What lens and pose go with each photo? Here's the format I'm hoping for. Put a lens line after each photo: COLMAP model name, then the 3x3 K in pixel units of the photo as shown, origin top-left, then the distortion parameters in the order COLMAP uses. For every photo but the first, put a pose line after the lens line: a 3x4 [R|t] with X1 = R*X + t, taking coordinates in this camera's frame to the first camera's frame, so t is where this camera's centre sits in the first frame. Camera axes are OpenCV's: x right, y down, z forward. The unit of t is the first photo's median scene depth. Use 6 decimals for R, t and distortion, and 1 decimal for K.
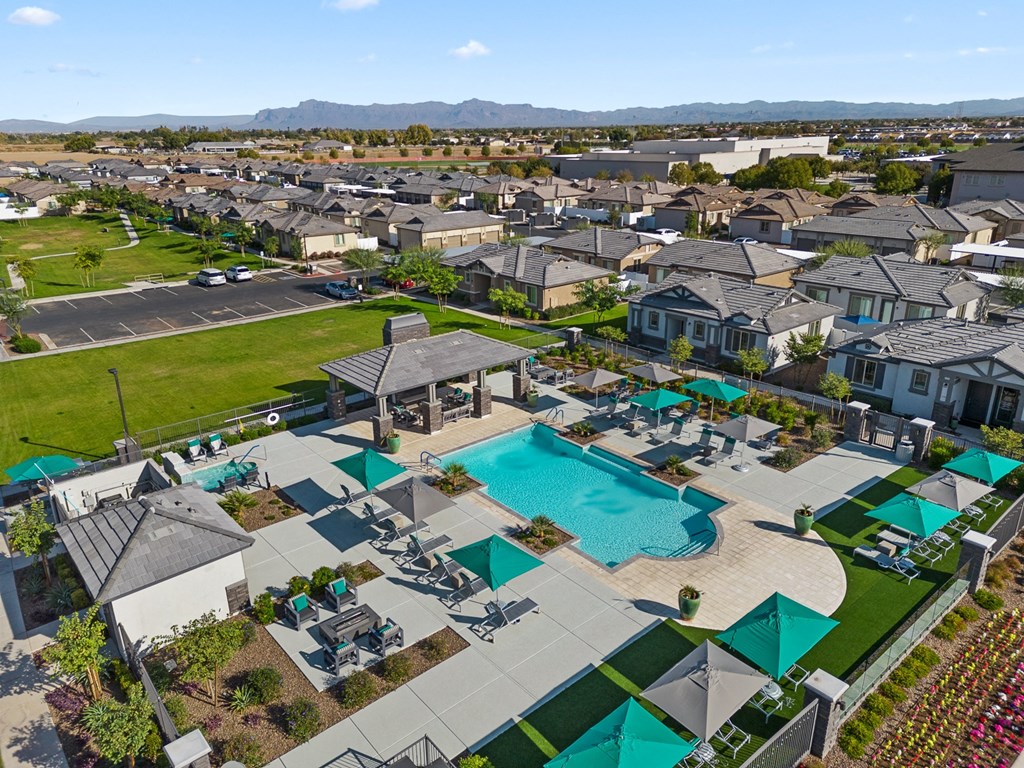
lens RADIAL K [[712.3, 0, 512.0], [0, 712.3, 384.0], [0, 0, 1]] dist [0.047963, -0.002687]
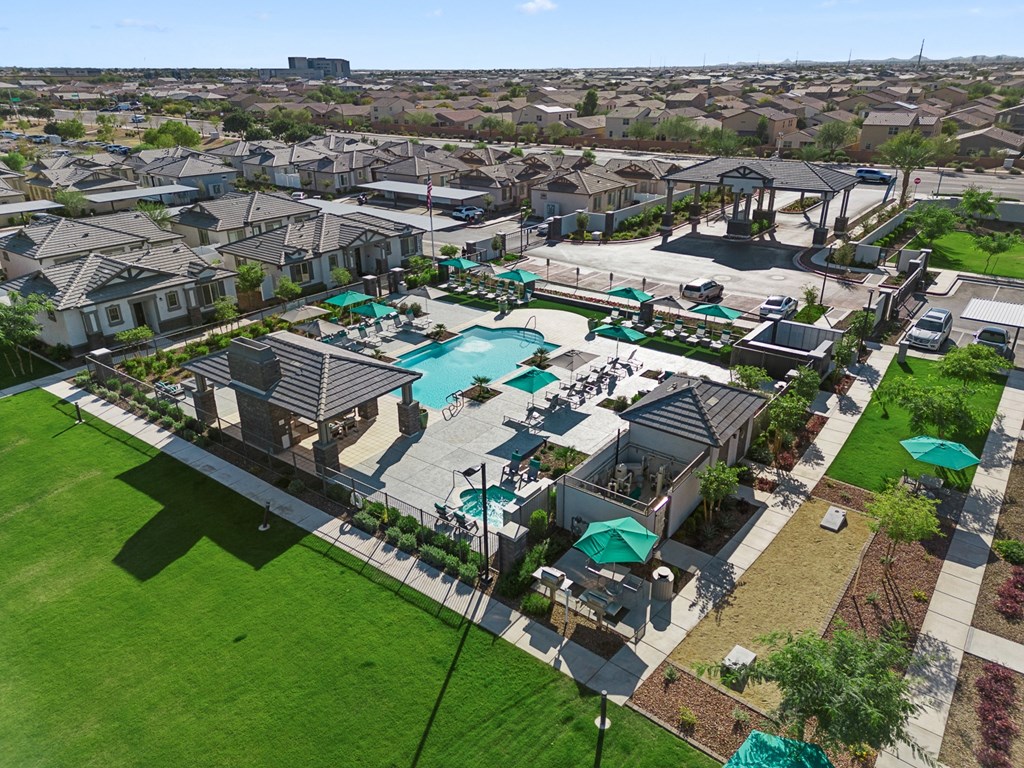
lens RADIAL K [[712.3, 0, 512.0], [0, 712.3, 384.0], [0, 0, 1]] dist [0.047963, -0.002687]
pose [[-0.220292, -0.372869, 0.901355, -1.298877], [0.338254, 0.837515, 0.429130, -0.409911], [-0.914908, 0.399420, -0.058373, 1.116943]]
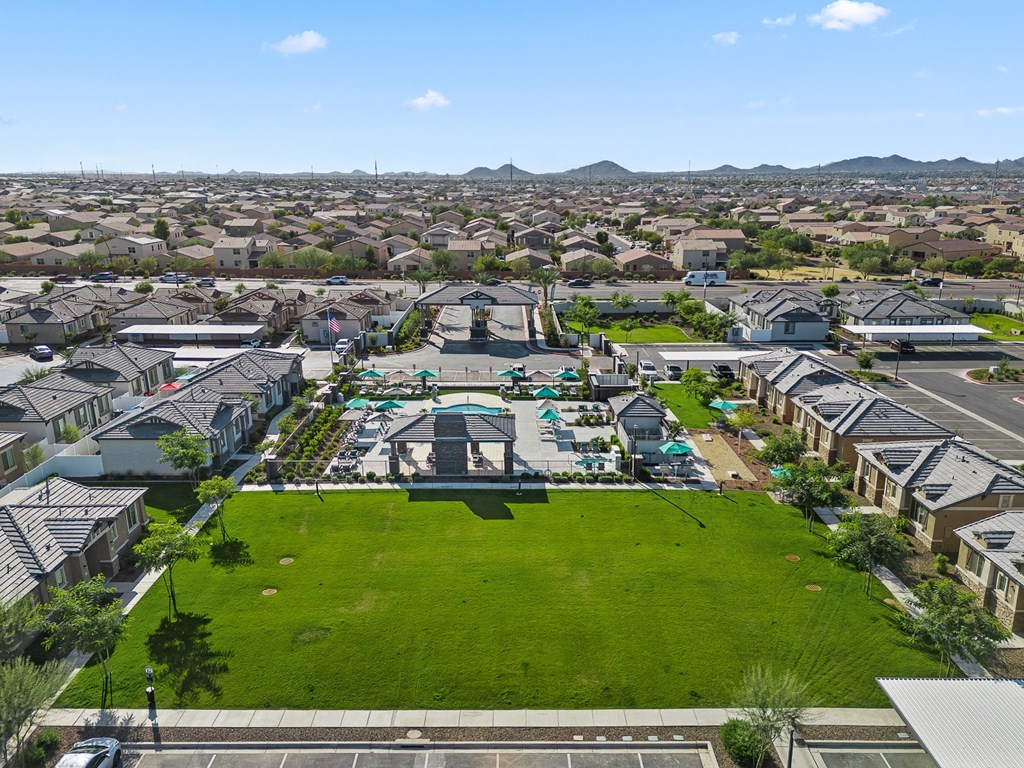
lens RADIAL K [[757.2, 0, 512.0], [0, 757.2, 384.0], [0, 0, 1]] dist [0.055924, -0.000799]
pose [[-0.752458, -0.148743, 0.641624, -1.651671], [0.235858, 0.848711, 0.473350, -1.134595], [-0.614961, 0.507509, -0.603538, 2.486439]]
